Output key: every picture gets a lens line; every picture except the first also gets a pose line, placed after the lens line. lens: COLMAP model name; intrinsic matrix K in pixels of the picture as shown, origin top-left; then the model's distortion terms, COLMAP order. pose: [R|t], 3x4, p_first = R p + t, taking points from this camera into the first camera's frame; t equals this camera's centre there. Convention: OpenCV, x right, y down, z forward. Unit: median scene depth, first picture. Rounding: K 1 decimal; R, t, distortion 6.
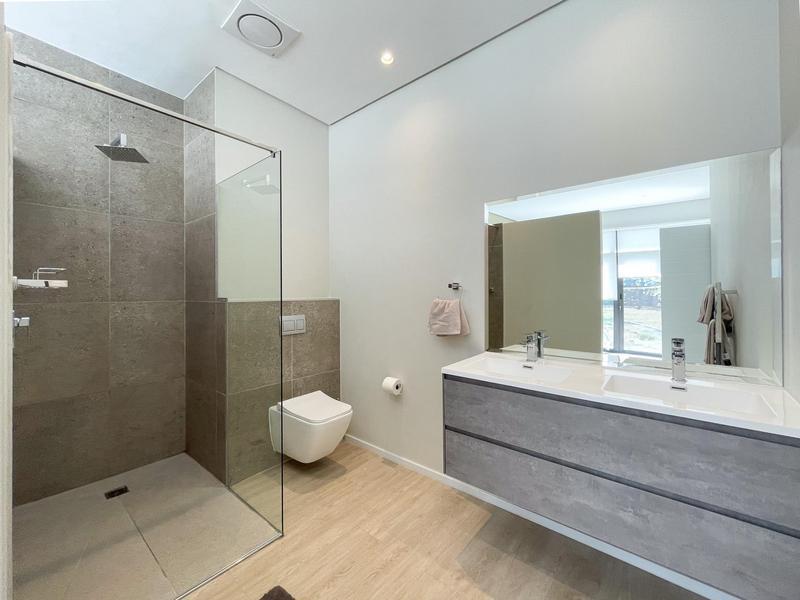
lens RADIAL K [[326.5, 0, 396.9], [0, 326.5, 300.8], [0, 0, 1]] dist [0.001100, 0.000229]
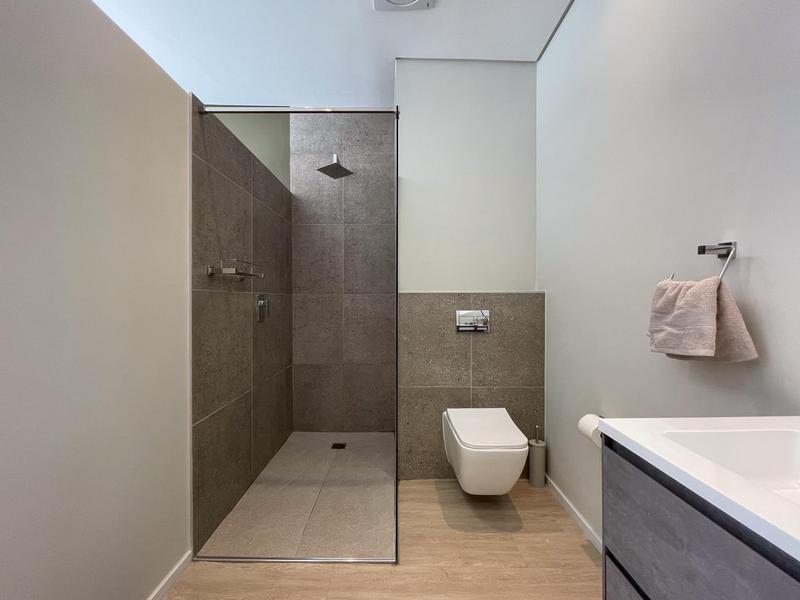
lens RADIAL K [[318.4, 0, 452.3], [0, 318.4, 312.5], [0, 0, 1]] dist [-0.000522, -0.000098]
pose [[0.642637, 0.020973, -0.765884, 0.290733], [-0.021223, 0.999729, 0.009569, 0.046249], [0.765877, 0.010105, 0.642908, 0.460229]]
